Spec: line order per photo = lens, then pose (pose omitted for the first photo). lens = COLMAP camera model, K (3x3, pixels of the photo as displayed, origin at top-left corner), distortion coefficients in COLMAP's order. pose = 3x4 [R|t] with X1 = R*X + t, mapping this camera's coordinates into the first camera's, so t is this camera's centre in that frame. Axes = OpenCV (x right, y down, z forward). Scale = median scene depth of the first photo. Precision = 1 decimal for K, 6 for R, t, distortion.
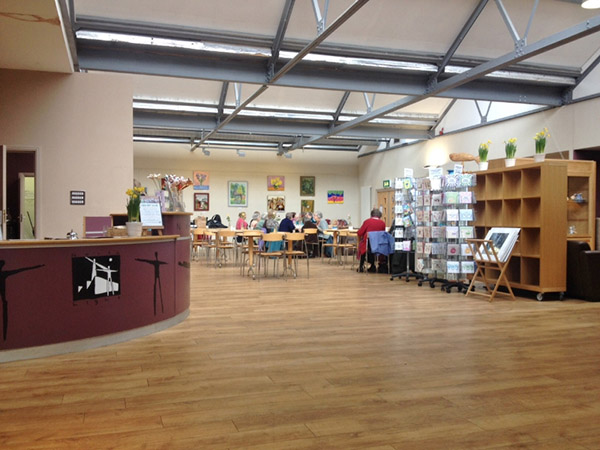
lens RADIAL K [[564.1, 0, 298.9], [0, 564.1, 226.3], [0, 0, 1]] dist [0.023402, 0.000000]
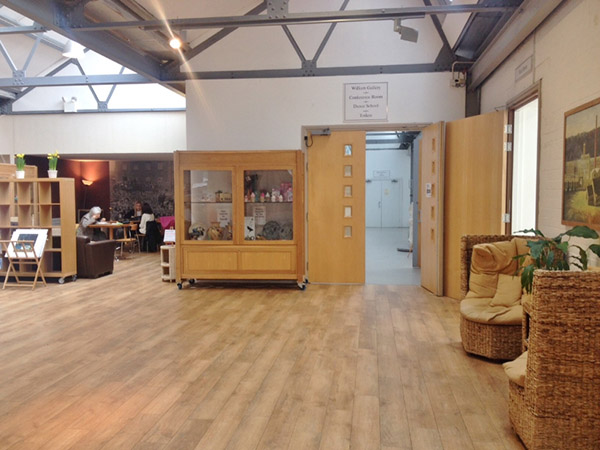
lens RADIAL K [[564.1, 0, 300.3], [0, 564.1, 225.0], [0, 0, 1]] dist [0.023402, 0.000000]
pose [[0.428868, -0.051690, 0.901887, -0.516311], [0.013635, 0.998618, 0.050750, -0.063704], [-0.903264, -0.009468, 0.428981, -0.059769]]
